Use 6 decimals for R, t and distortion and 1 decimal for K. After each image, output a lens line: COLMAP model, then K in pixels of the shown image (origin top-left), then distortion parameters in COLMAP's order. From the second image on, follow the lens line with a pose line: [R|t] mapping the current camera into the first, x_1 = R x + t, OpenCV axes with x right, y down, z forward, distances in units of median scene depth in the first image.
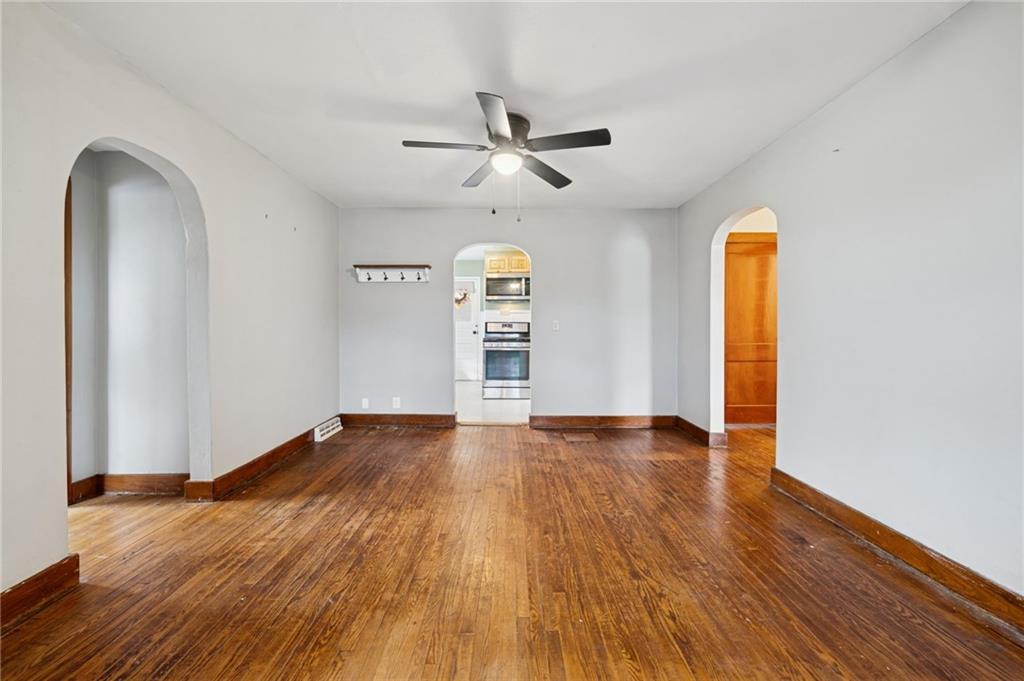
lens RADIAL K [[375.1, 0, 510.7], [0, 375.1, 328.6], [0, 0, 1]] dist [0.000076, -0.000028]
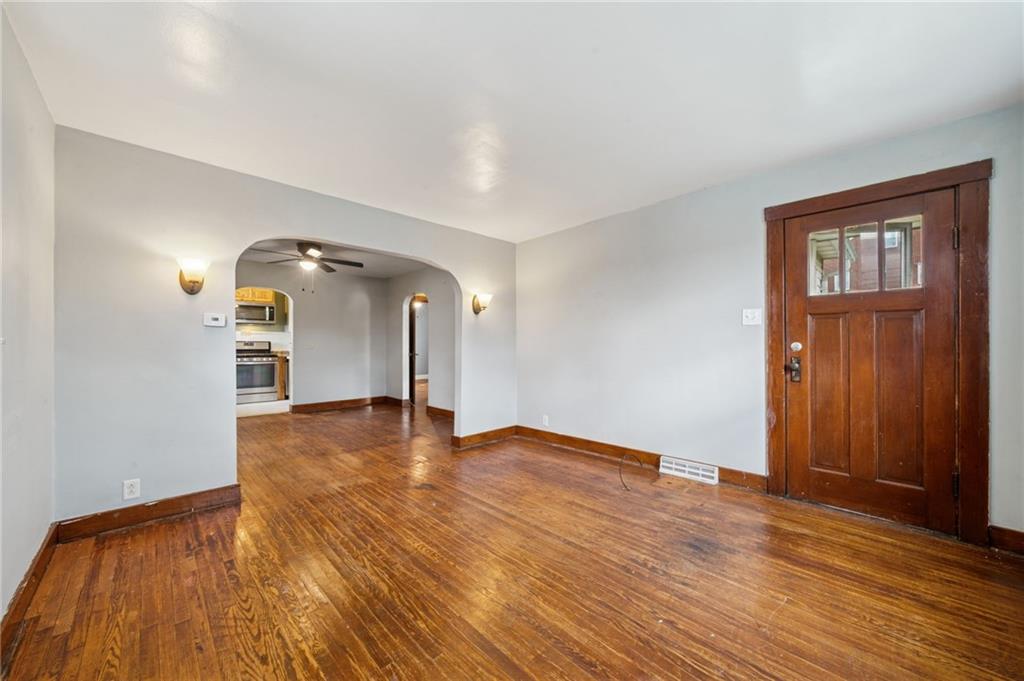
lens RADIAL K [[366.1, 0, 509.8], [0, 366.1, 344.2], [0, 0, 1]] dist [0.000237, -0.000076]
pose [[0.717651, 0.000265, 0.696402, -0.481447], [-0.000520, 1.000000, 0.000155, -0.018341], [-0.696402, -0.000474, 0.717652, -0.920218]]
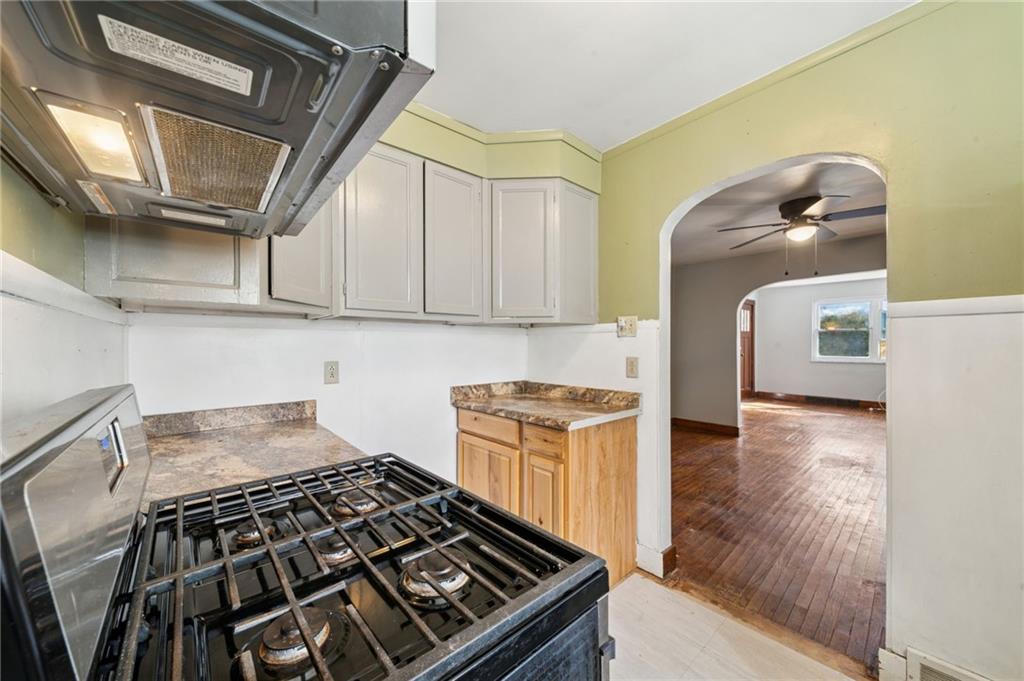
lens RADIAL K [[366.1, 0, 509.8], [0, 366.1, 344.2], [0, 0, 1]] dist [0.000237, -0.000076]
pose [[-0.650094, 0.007430, 0.759818, -0.261060], [0.011654, 0.999932, 0.000194, -0.061045], [-0.759764, 0.008981, -0.650136, 2.119033]]
